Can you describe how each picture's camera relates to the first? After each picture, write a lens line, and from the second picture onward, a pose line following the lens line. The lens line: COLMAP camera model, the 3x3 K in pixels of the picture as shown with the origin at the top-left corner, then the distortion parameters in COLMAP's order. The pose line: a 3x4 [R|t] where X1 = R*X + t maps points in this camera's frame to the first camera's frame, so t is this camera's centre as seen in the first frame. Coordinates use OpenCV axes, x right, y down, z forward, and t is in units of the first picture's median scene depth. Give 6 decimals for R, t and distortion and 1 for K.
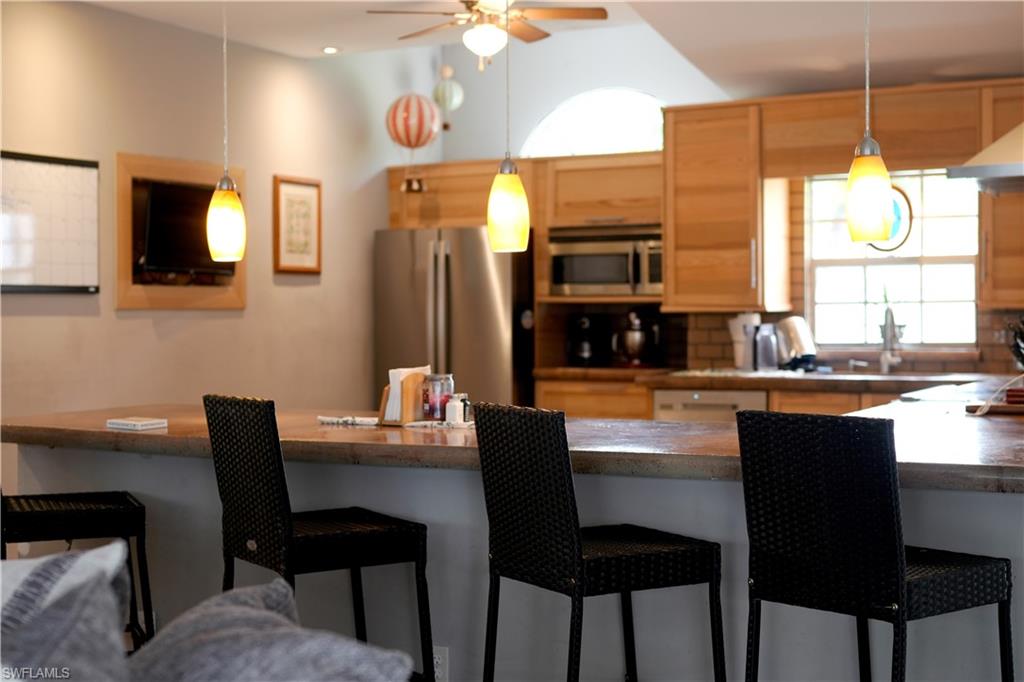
lens RADIAL K [[1477.2, 0, 512.0], [0, 1477.2, 338.3], [0, 0, 1]] dist [-0.060558, 0.000000]
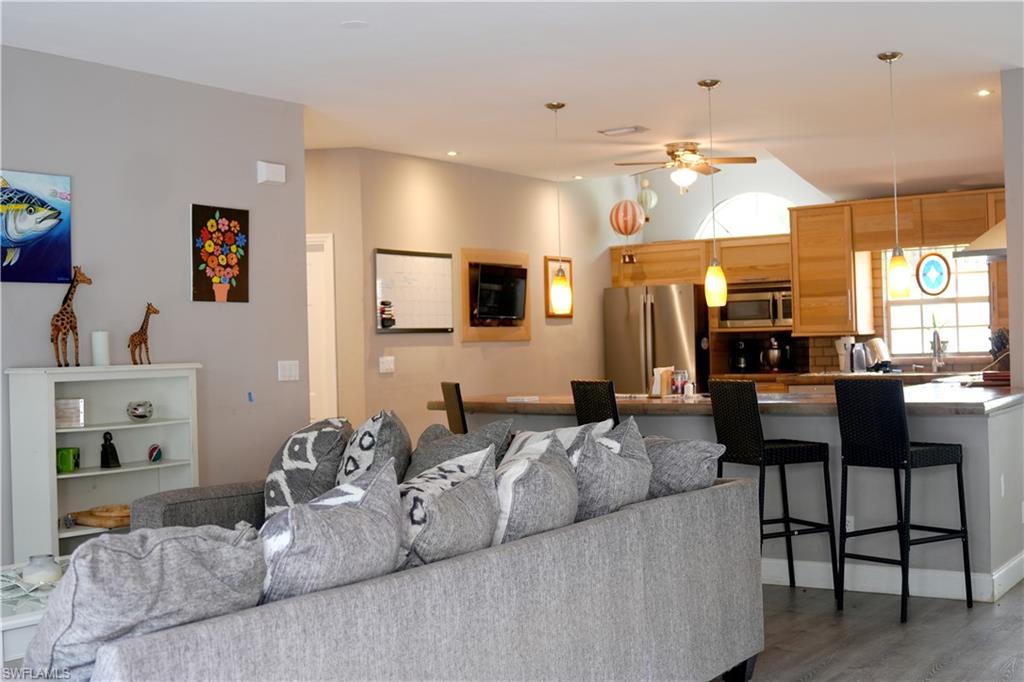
lens RADIAL K [[1273.6, 0, 515.8], [0, 1273.6, 333.2], [0, 0, 1]] dist [-0.117315, 0.000000]
pose [[0.994060, -0.021631, -0.106660, -0.048957], [0.018876, 0.999463, -0.026781, 0.009469], [0.107182, 0.024608, 0.993935, -0.388190]]
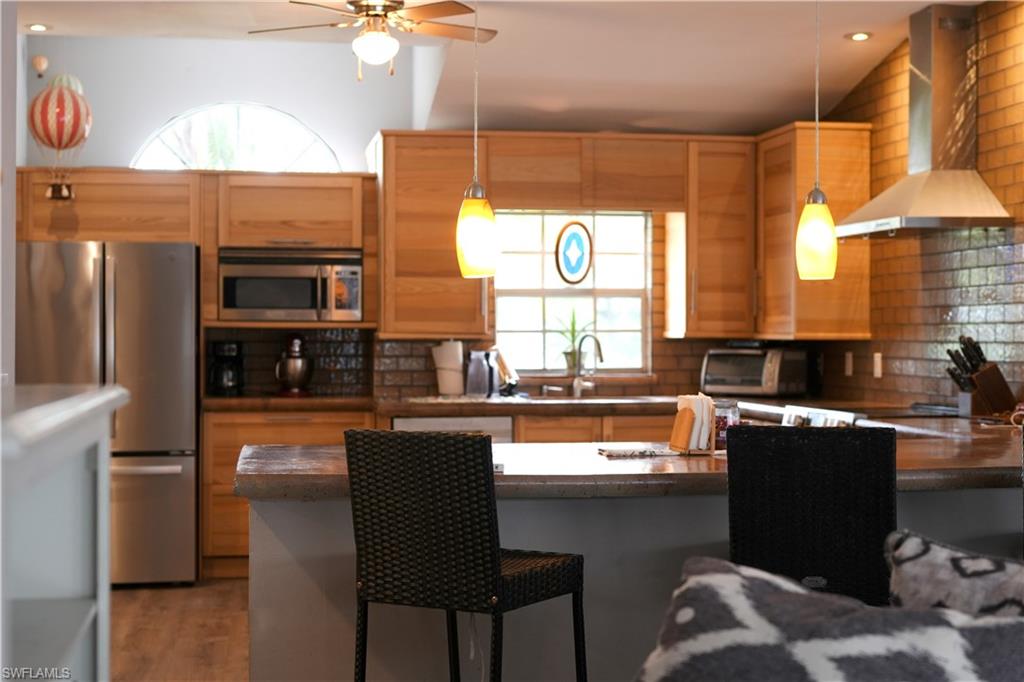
lens RADIAL K [[1477.2, 0, 514.8], [0, 1477.2, 344.1], [0, 0, 1]] dist [-0.060558, 0.000000]
pose [[0.794036, 0.005317, 0.607848, -0.429197], [0.004235, 0.999889, -0.014279, 0.000145], [-0.607856, 0.013913, 0.793925, 0.169438]]
